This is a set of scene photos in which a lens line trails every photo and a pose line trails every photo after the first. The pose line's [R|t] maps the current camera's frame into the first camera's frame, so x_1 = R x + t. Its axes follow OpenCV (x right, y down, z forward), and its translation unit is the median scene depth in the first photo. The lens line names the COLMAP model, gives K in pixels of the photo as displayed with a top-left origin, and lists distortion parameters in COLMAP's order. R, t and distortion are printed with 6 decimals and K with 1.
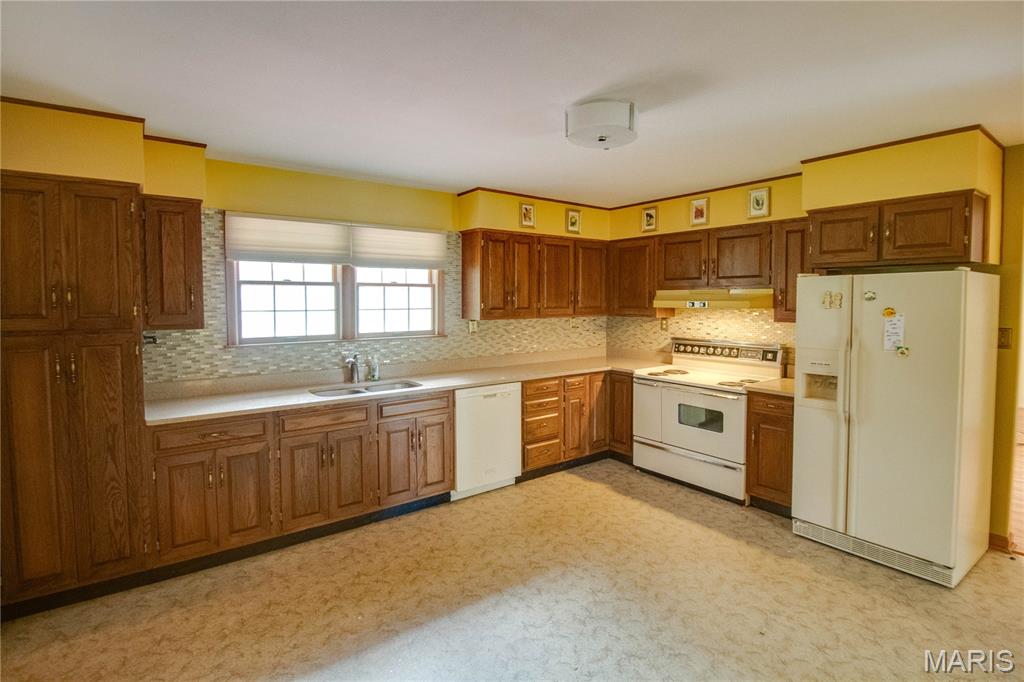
lens RADIAL K [[494.1, 0, 516.4], [0, 494.1, 323.6], [0, 0, 1]] dist [0.000466, -0.011559]
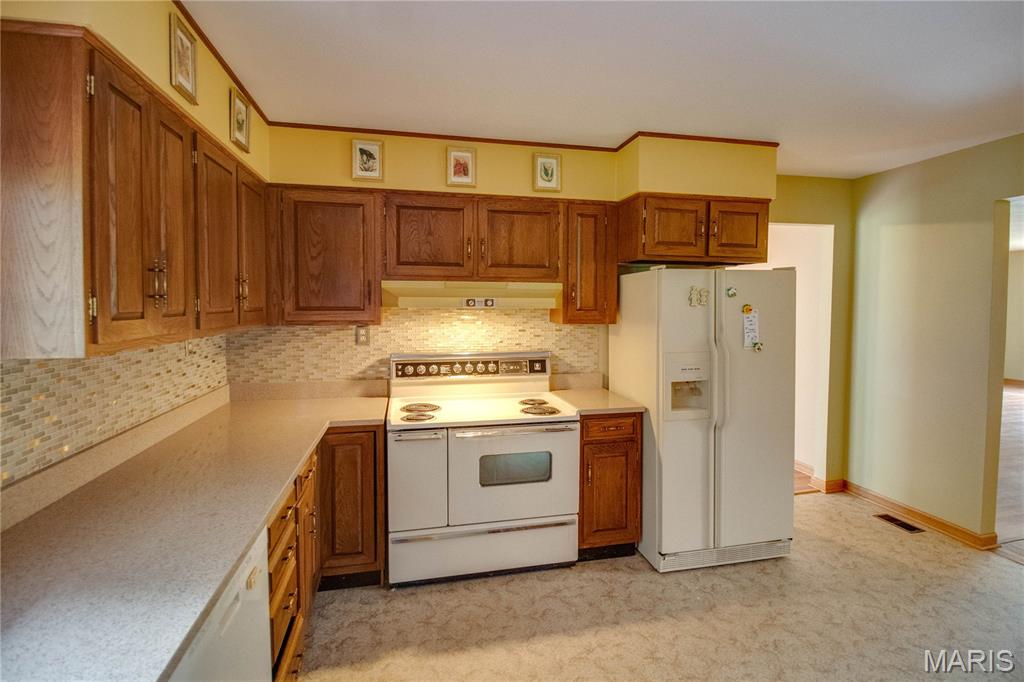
lens RADIAL K [[494.1, 0, 516.4], [0, 494.1, 323.6], [0, 0, 1]] dist [0.000466, -0.011559]
pose [[0.413517, -0.037484, 0.909725, -0.239142], [0.041580, 0.998887, 0.022258, -0.024407], [-0.909547, 0.028623, 0.414615, 0.703886]]
